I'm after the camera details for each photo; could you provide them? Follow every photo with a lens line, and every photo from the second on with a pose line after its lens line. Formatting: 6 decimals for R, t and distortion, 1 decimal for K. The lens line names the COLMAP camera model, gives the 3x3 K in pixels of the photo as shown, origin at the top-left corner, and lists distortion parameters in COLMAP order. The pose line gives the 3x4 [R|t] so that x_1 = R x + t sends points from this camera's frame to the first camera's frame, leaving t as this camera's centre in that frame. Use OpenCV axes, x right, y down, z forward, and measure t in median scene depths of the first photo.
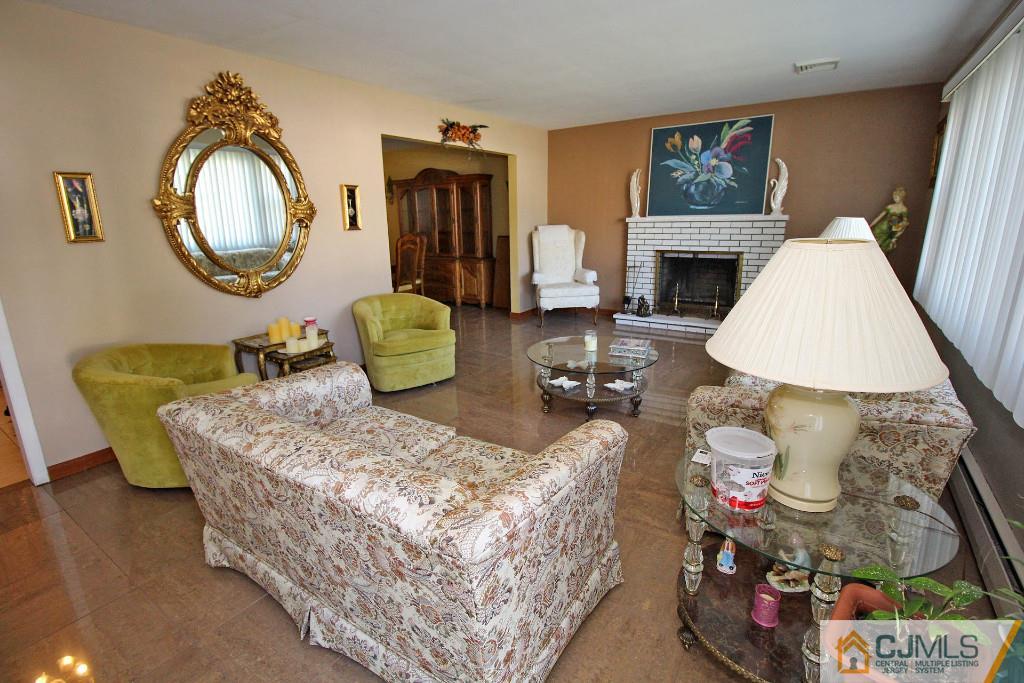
lens RADIAL K [[475.0, 0, 508.8], [0, 475.0, 331.1], [0, 0, 1]] dist [-0.004877, -0.008342]
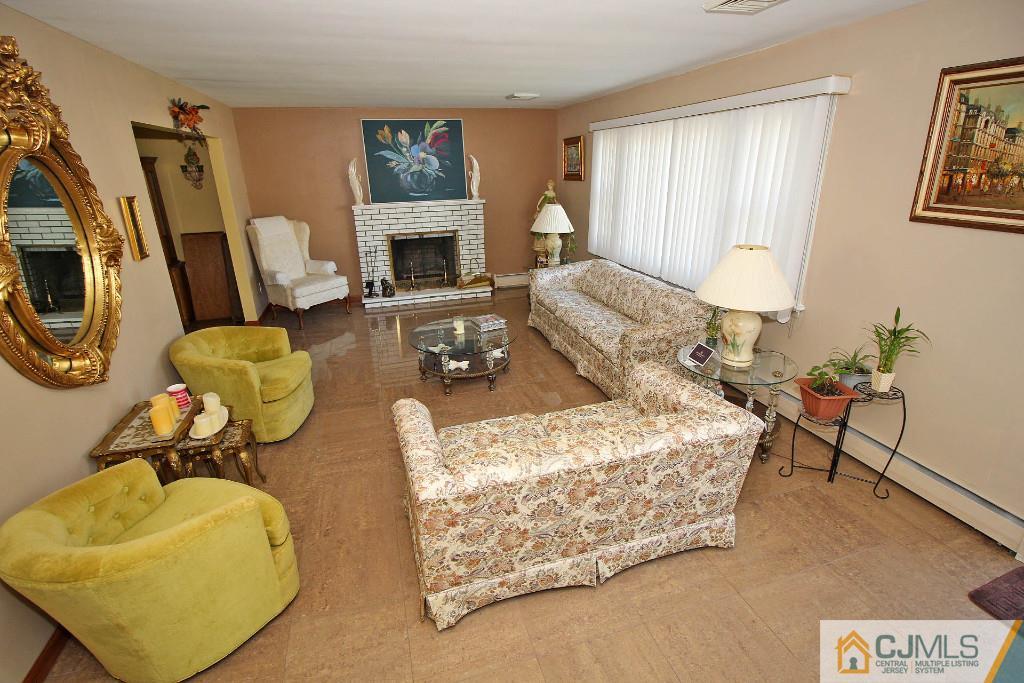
lens RADIAL K [[475.0, 0, 508.2], [0, 475.0, 334.5], [0, 0, 1]] dist [-0.004877, -0.008342]
pose [[0.635206, -0.255010, 0.729029, -0.385715], [0.193369, 0.966366, 0.169545, -0.083544], [-0.747744, 0.033275, 0.663153, 0.077439]]
